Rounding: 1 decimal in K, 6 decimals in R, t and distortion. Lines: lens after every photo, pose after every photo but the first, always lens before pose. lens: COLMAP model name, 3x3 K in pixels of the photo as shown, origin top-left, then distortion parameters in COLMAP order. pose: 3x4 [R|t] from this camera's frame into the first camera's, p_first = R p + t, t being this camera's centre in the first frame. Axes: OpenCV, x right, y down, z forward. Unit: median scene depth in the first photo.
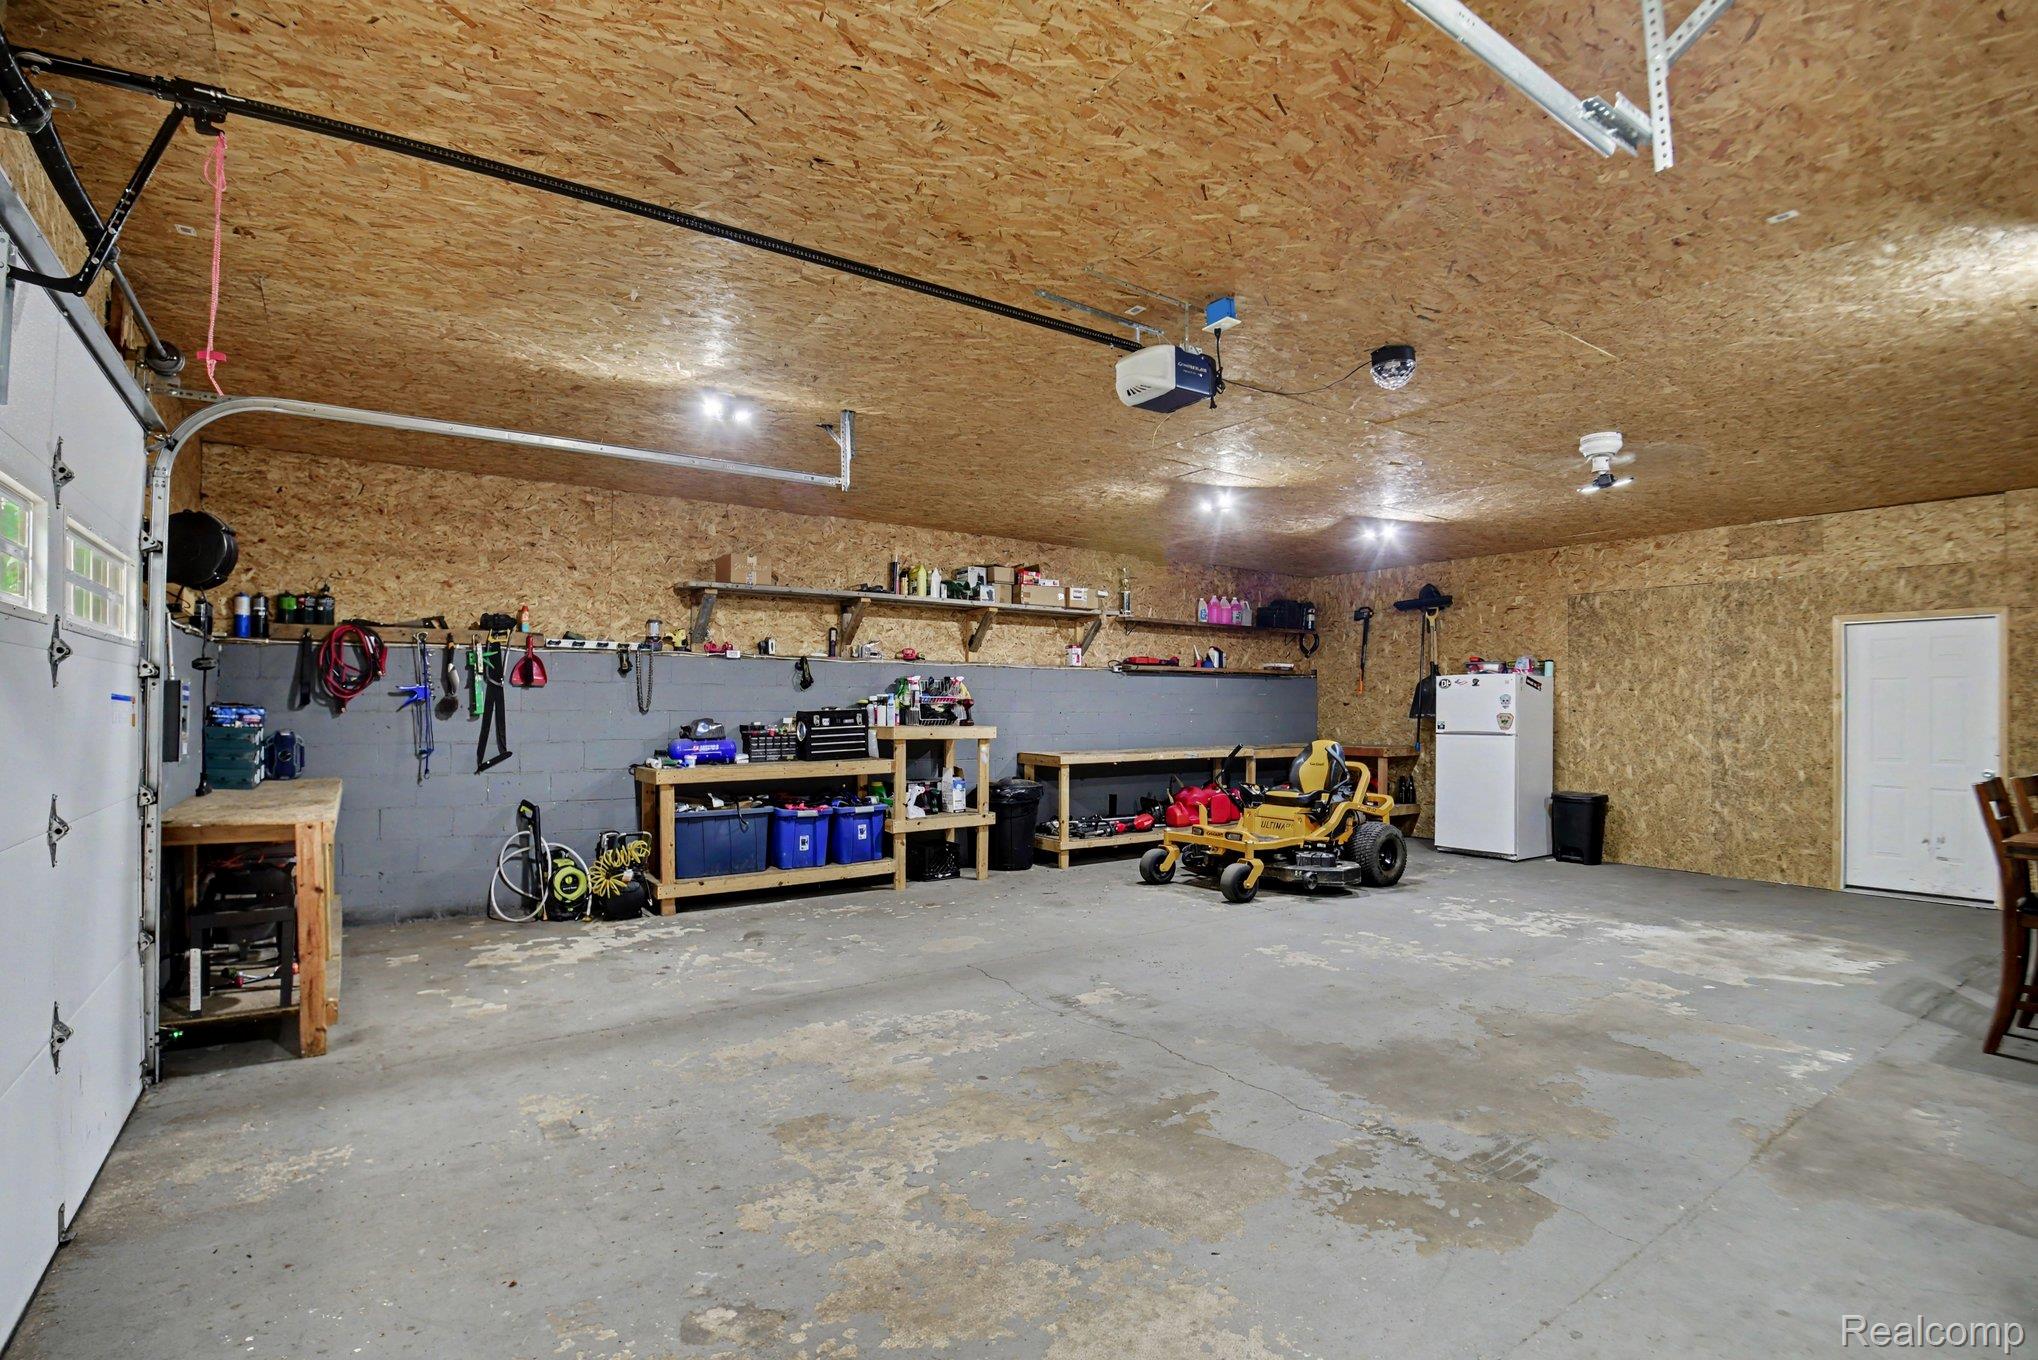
lens RADIAL K [[934.8, 0, 1017.0], [0, 934.8, 697.4], [0, 0, 1]] dist [-0.042436, -0.000589]
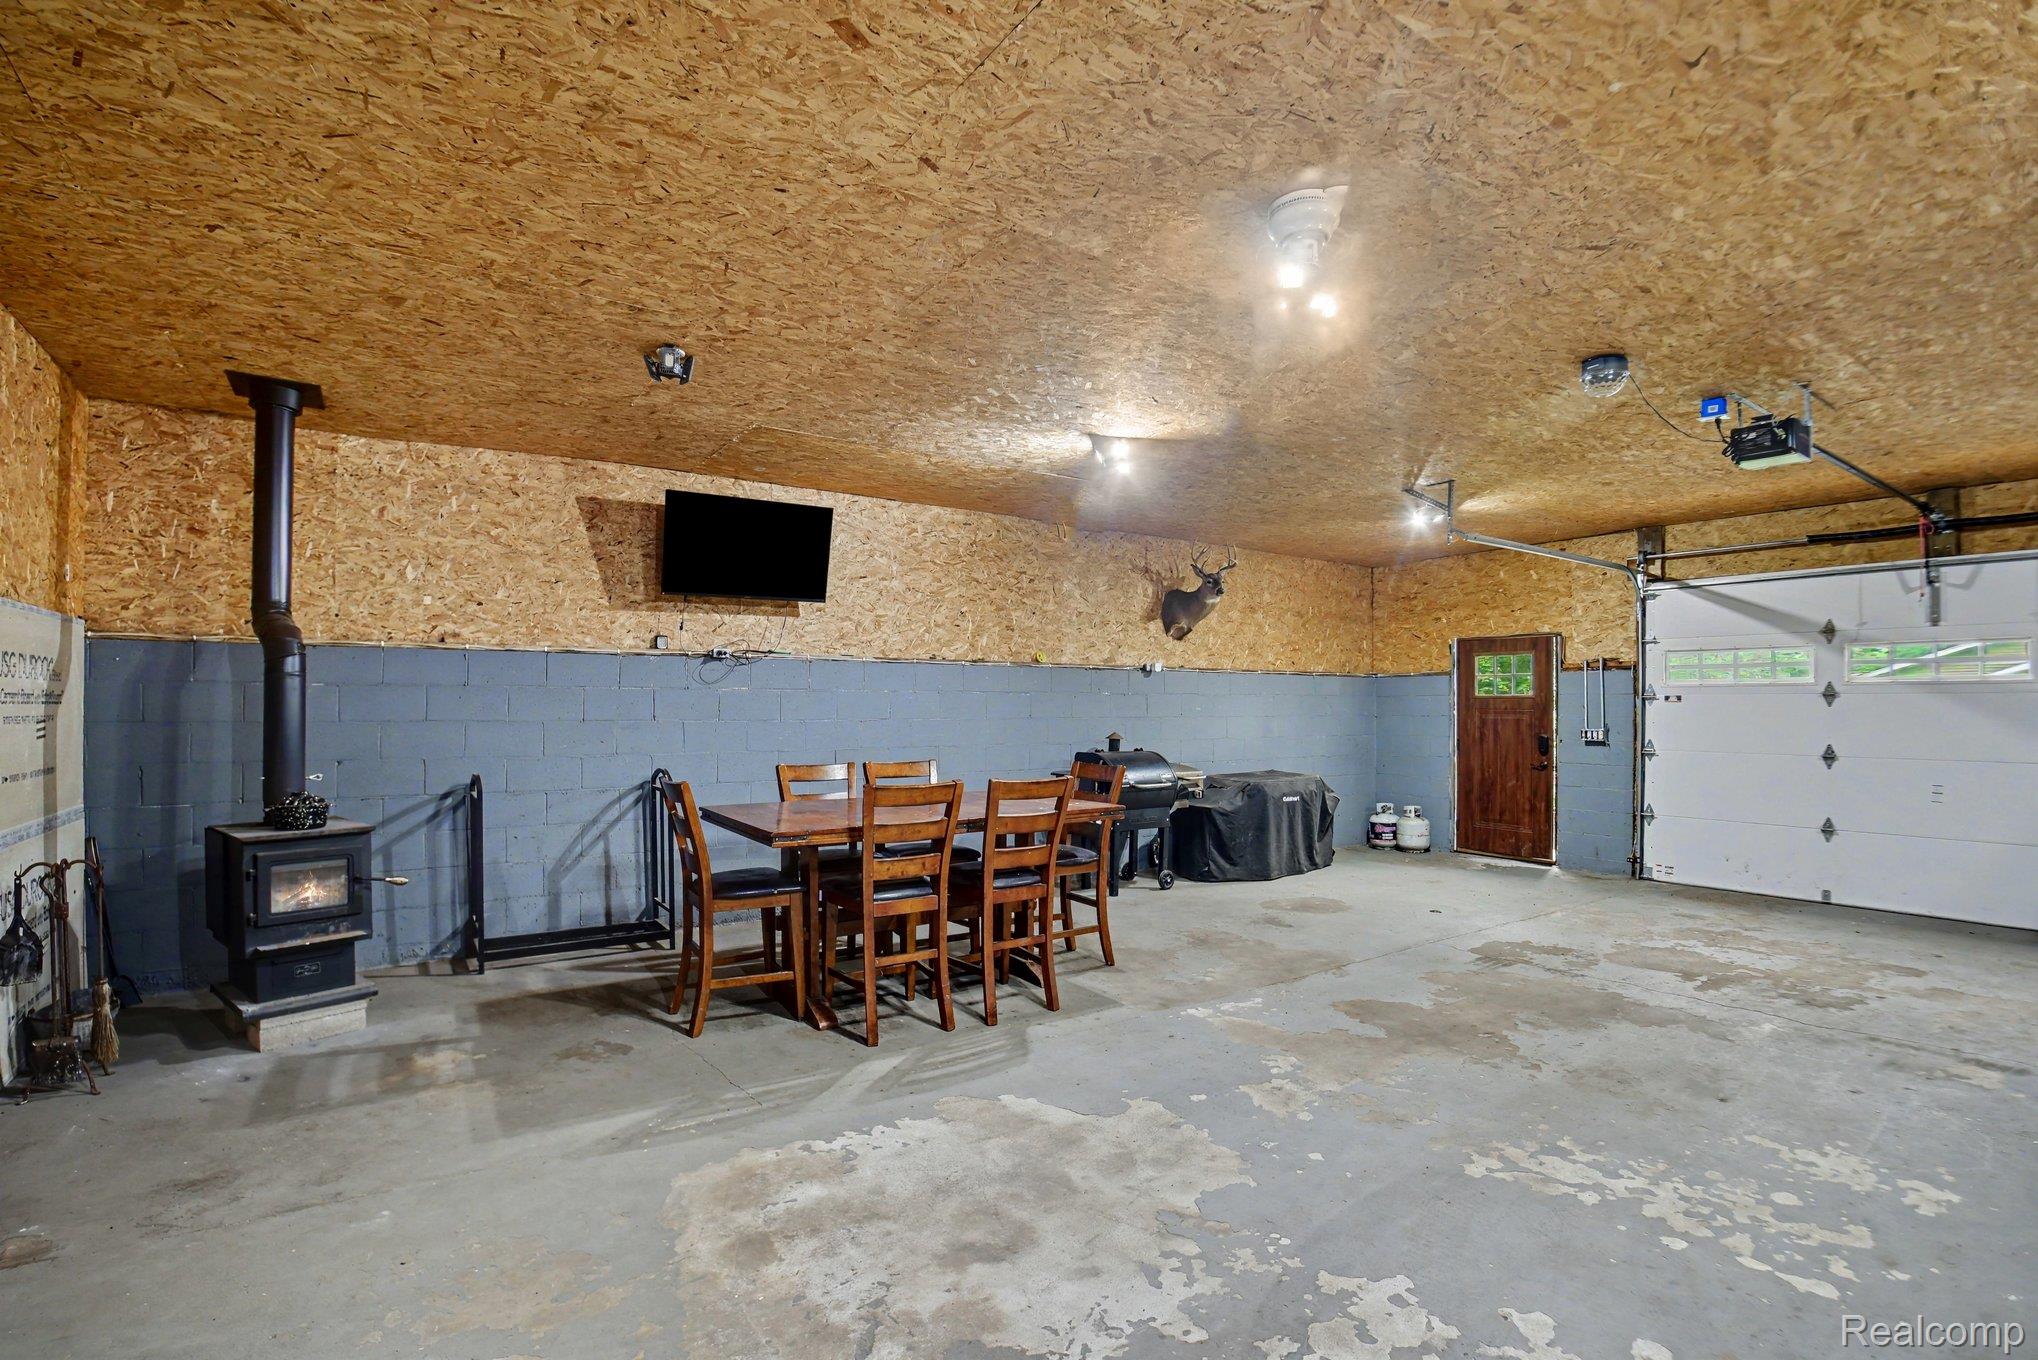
lens RADIAL K [[934.8, 0, 1019.9], [0, 934.8, 698.4], [0, 0, 1]] dist [-0.042436, -0.000589]
pose [[-0.999933, -0.011188, 0.003010, 0.924296], [-0.011233, 0.999816, -0.015569, 0.015128], [-0.002836, -0.015602, -0.999874, 1.778538]]
